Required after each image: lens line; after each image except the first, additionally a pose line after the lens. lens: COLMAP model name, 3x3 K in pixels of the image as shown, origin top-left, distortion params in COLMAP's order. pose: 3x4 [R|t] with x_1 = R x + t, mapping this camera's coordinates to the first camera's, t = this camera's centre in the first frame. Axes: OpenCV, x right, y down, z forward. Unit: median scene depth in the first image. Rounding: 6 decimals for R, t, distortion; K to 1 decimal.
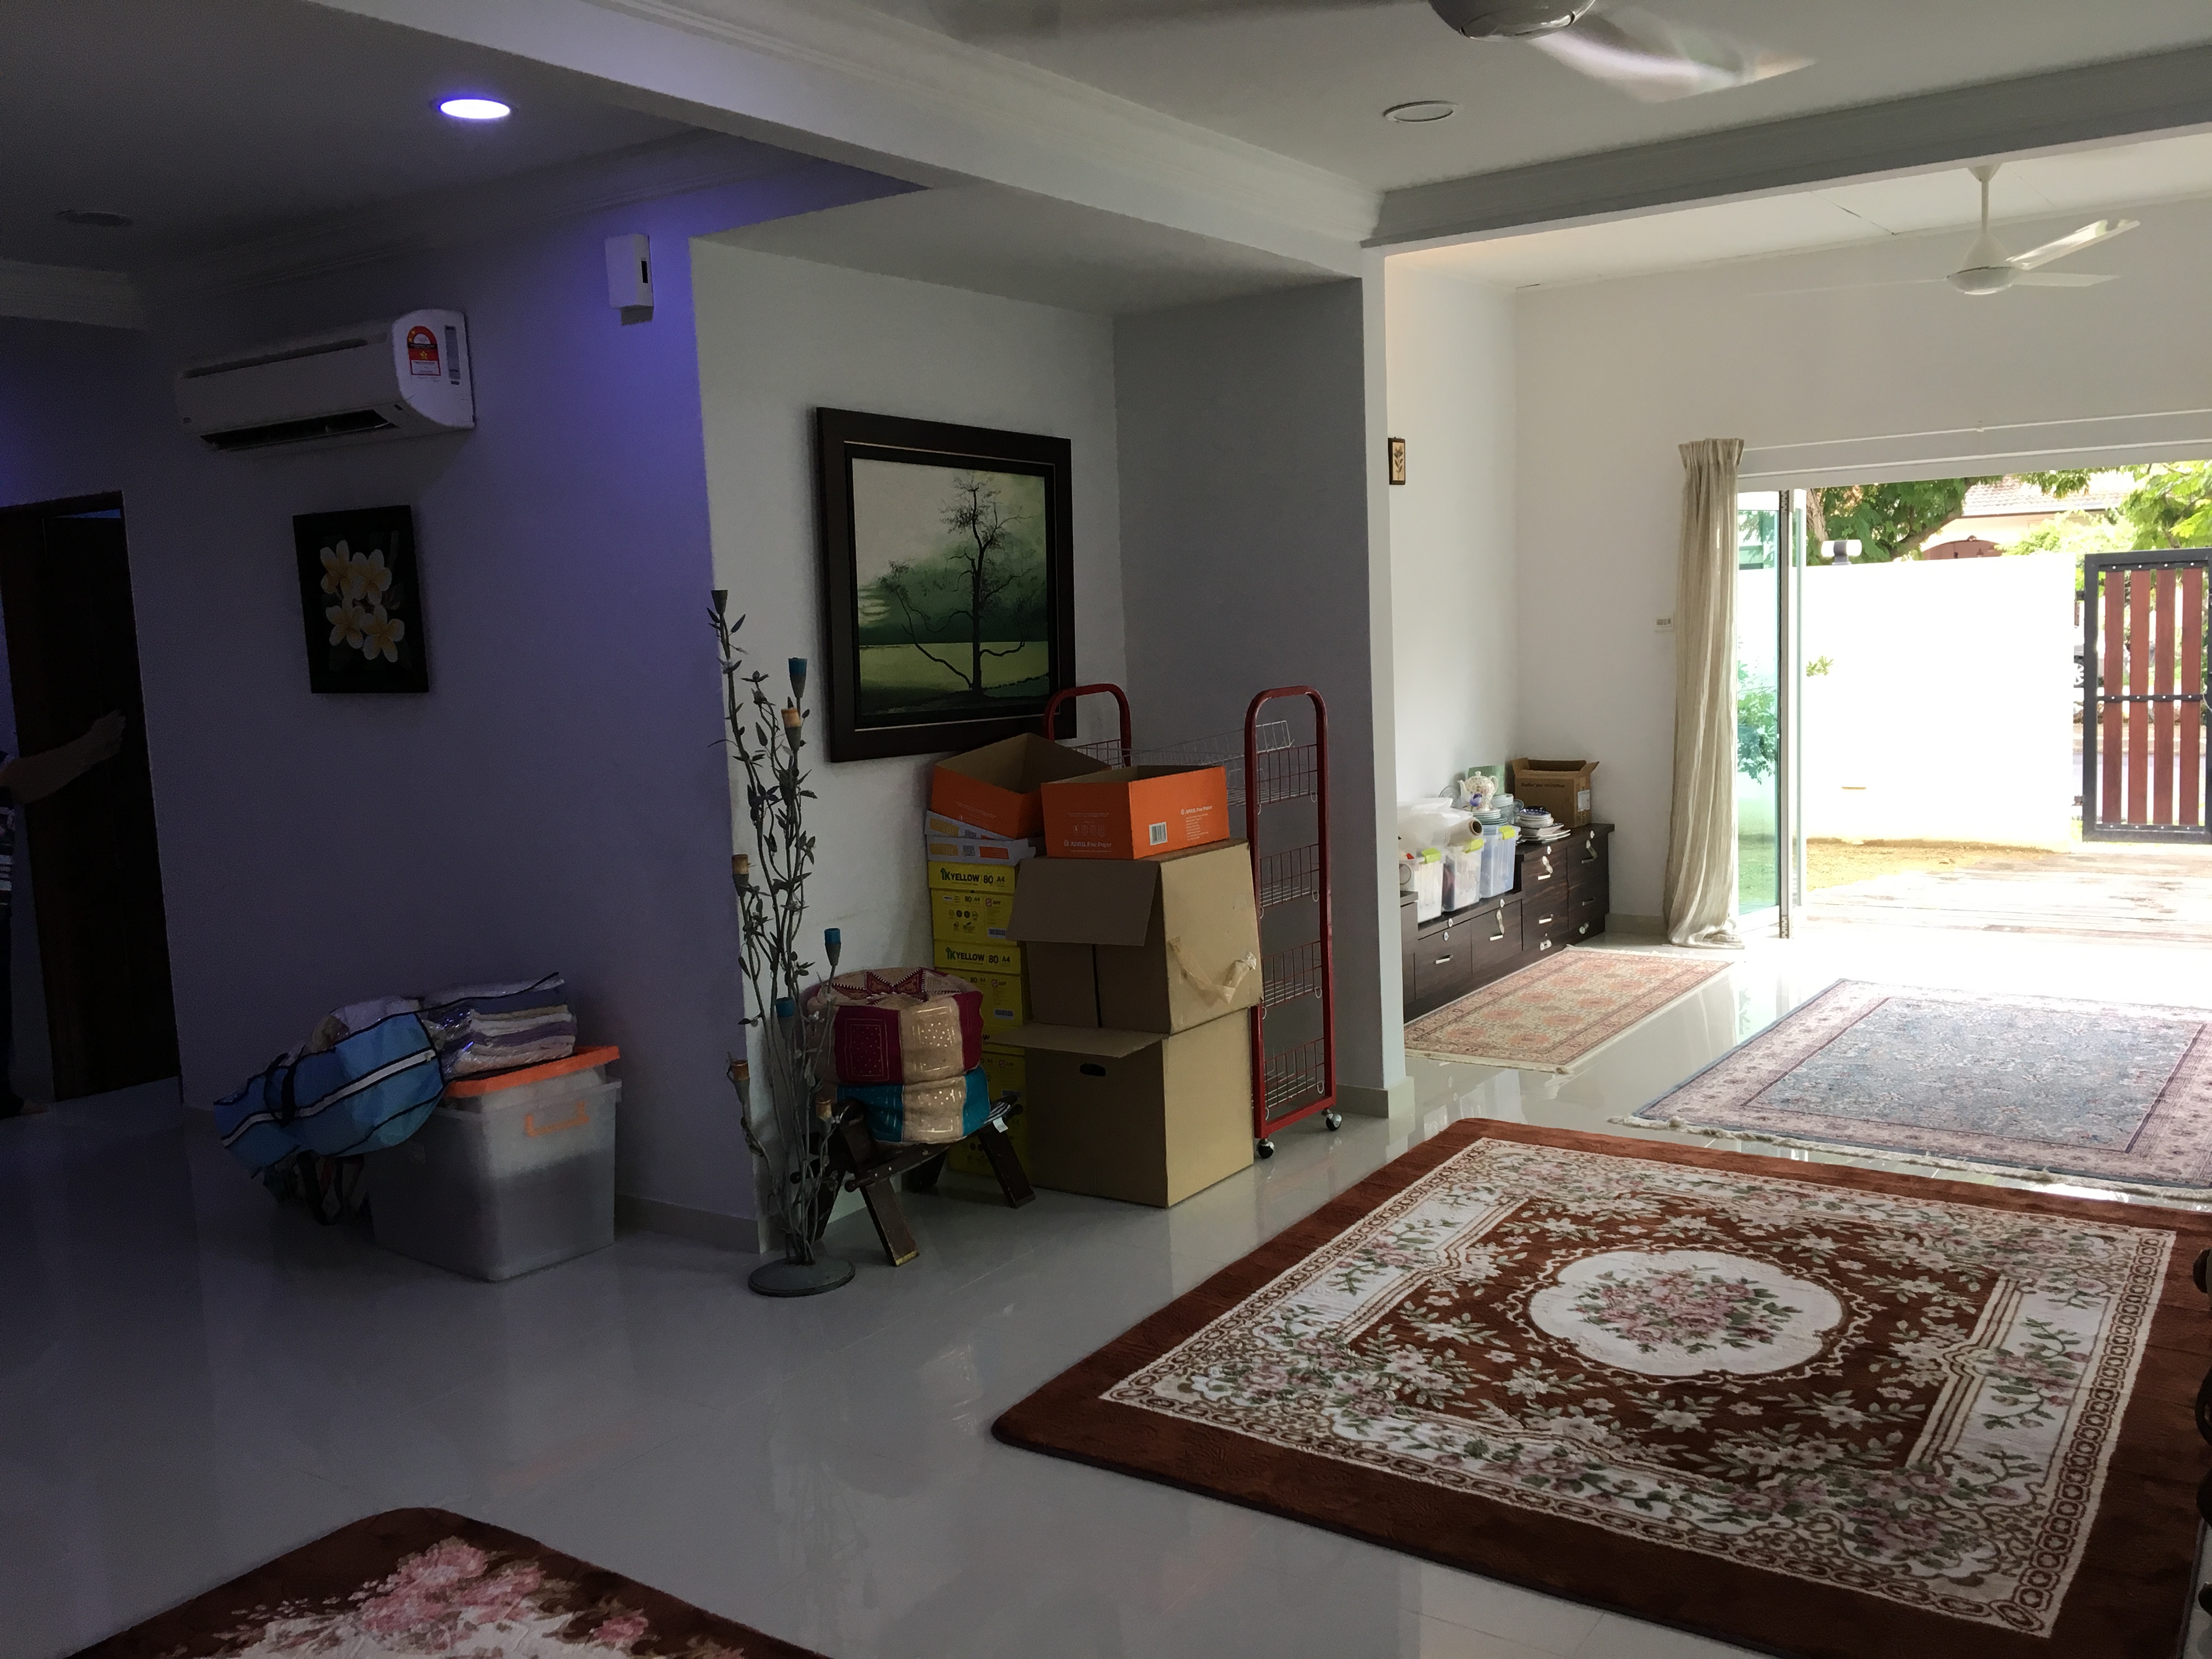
lens RADIAL K [[1865.8, 0, 1100.6], [0, 1865.8, 814.3], [0, 0, 1]] dist [0.080275, -0.125493]
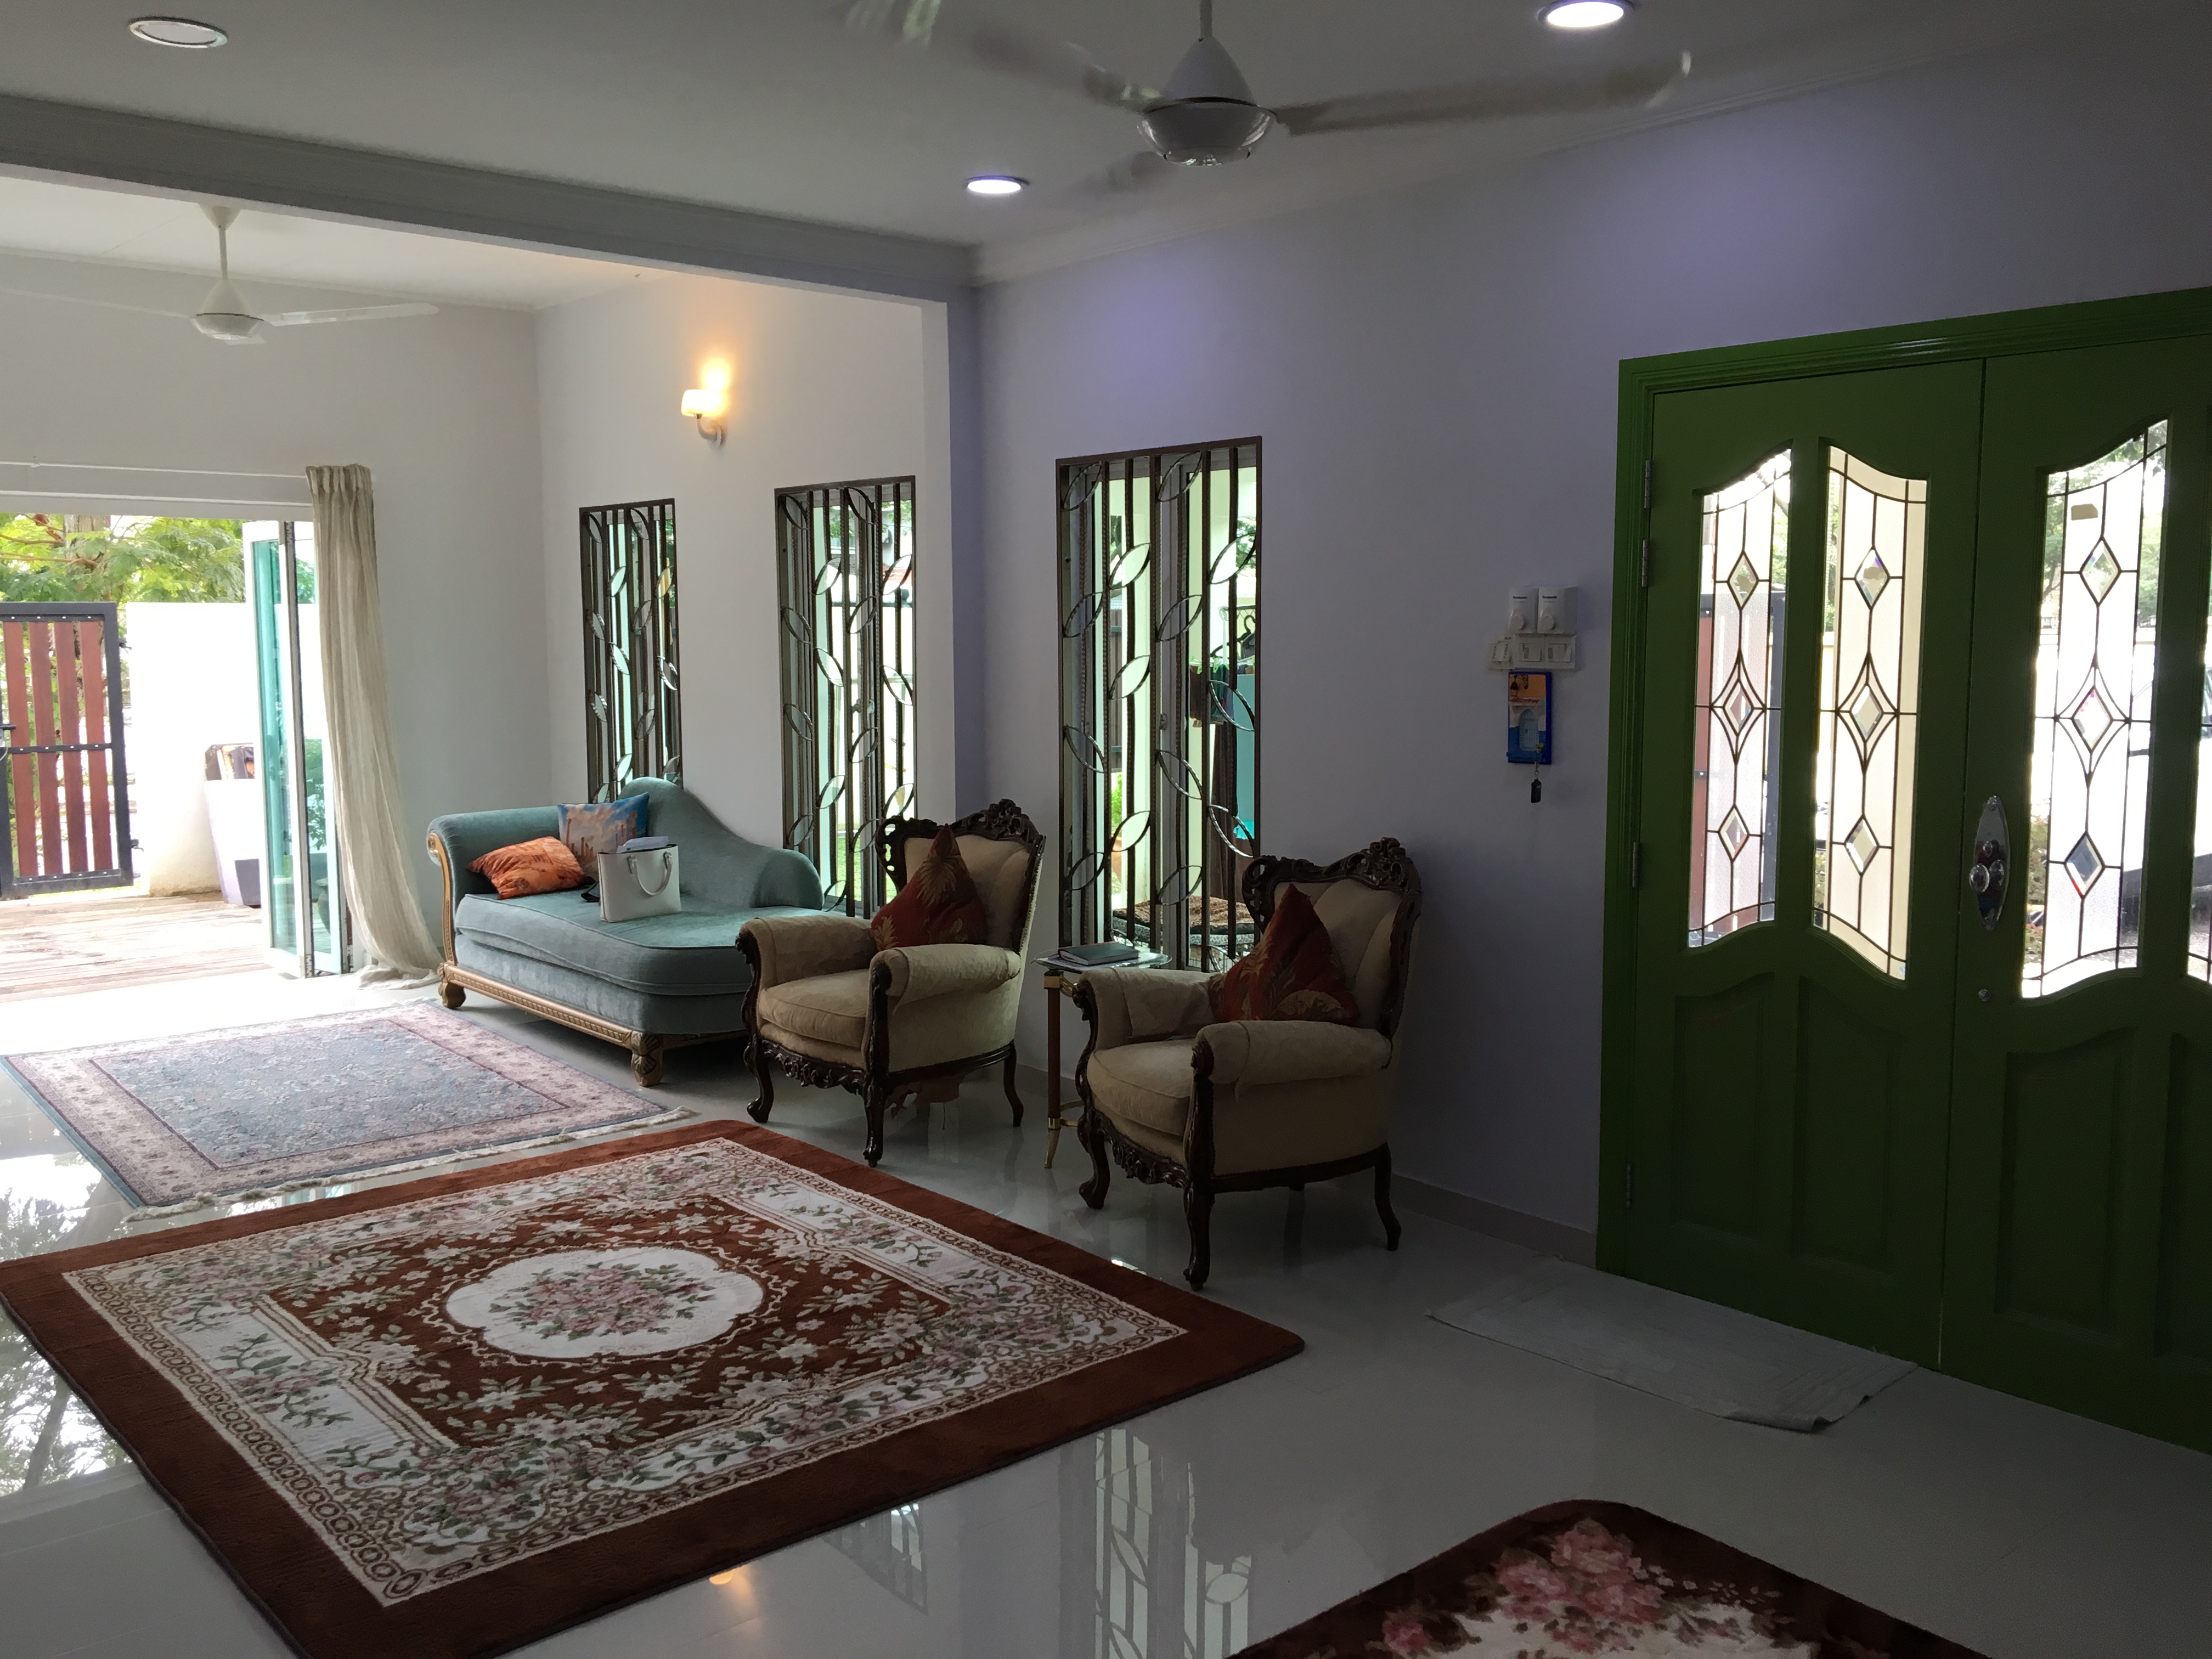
lens RADIAL K [[1865.8, 0, 1111.6], [0, 1865.8, 810.1], [0, 0, 1]] dist [0.080275, -0.125493]
pose [[0.256102, -0.056897, 0.964974, -0.549351], [0.098790, 0.994580, 0.032424, -0.010990], [-0.961588, 0.087026, 0.260335, 0.397581]]
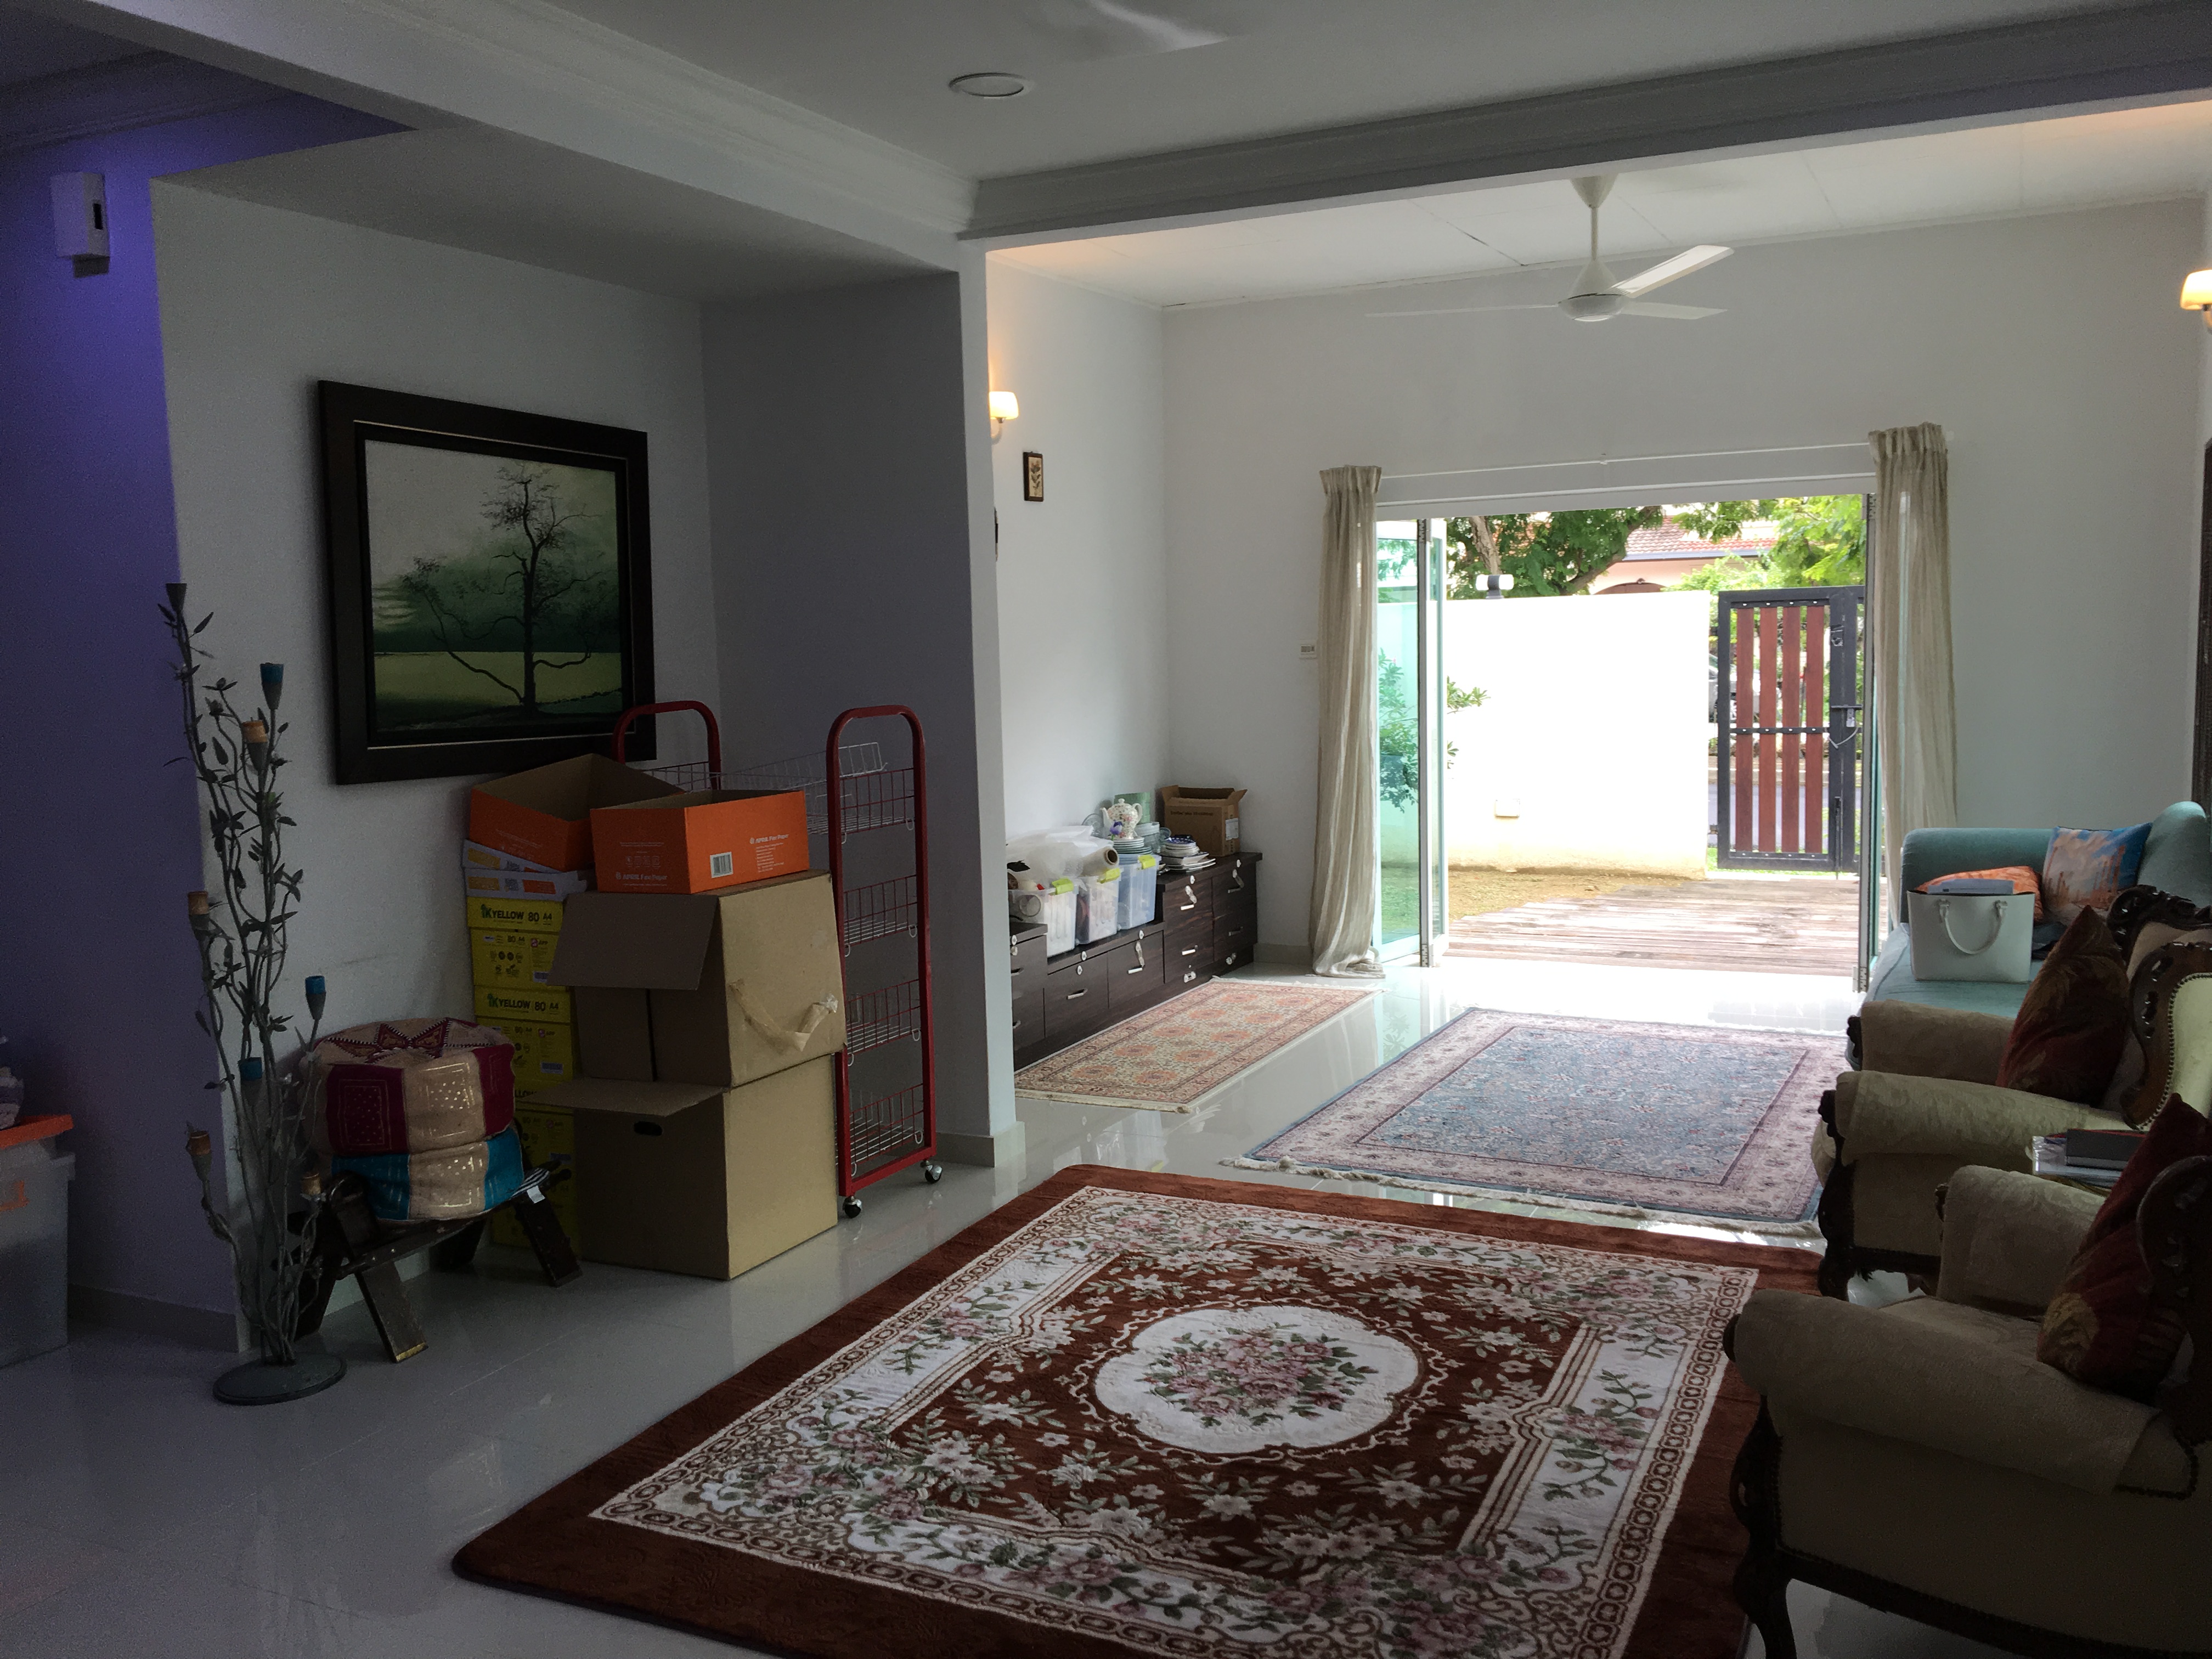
lens RADIAL K [[1865.8, 0, 1103.6], [0, 1865.8, 811.3], [0, 0, 1]] dist [0.080275, -0.125493]
pose [[0.988854, 0.001591, 0.148882, 0.086666], [0.000917, 0.999859, -0.016775, -0.000084], [-0.148888, 0.016725, 0.988713, 0.080010]]
